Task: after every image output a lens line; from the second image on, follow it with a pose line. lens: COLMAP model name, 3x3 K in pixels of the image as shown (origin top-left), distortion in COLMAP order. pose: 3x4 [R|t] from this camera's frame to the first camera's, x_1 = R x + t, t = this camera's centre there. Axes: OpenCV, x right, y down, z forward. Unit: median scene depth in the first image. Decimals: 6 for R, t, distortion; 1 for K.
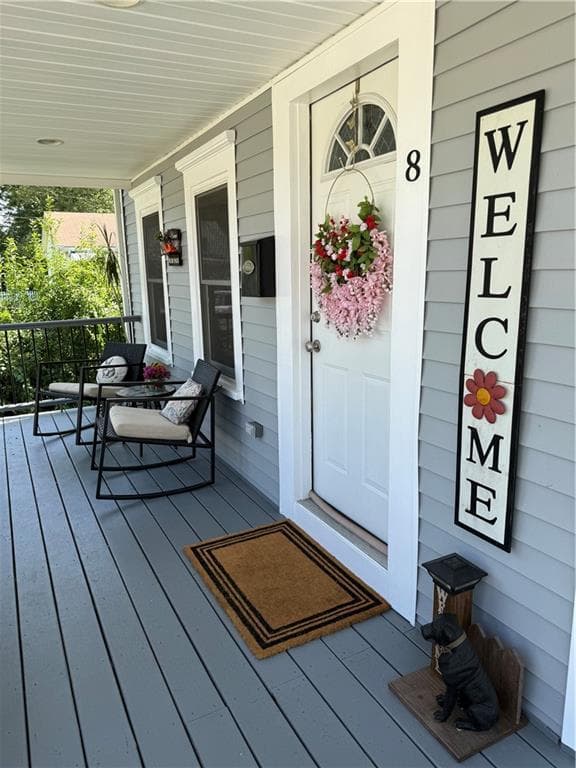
lens RADIAL K [[550.2, 0, 288.0], [0, 550.2, 384.0], [0, 0, 1]] dist [0.086161, -0.120491]
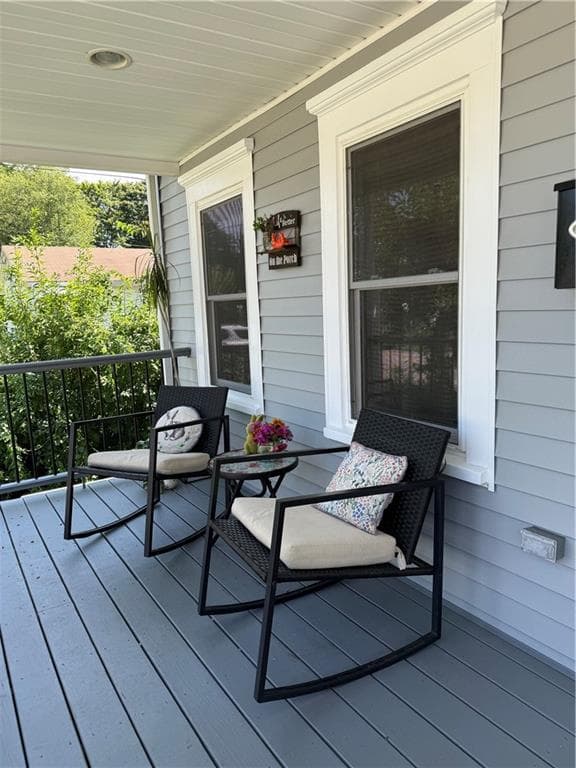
lens RADIAL K [[550.2, 0, 288.0], [0, 550.2, 384.0], [0, 0, 1]] dist [0.086161, -0.120491]
pose [[0.996448, -0.035836, 0.076199, -0.483323], [0.040426, 0.997405, -0.059573, -0.068662], [-0.073866, 0.062442, 0.995311, 0.670592]]
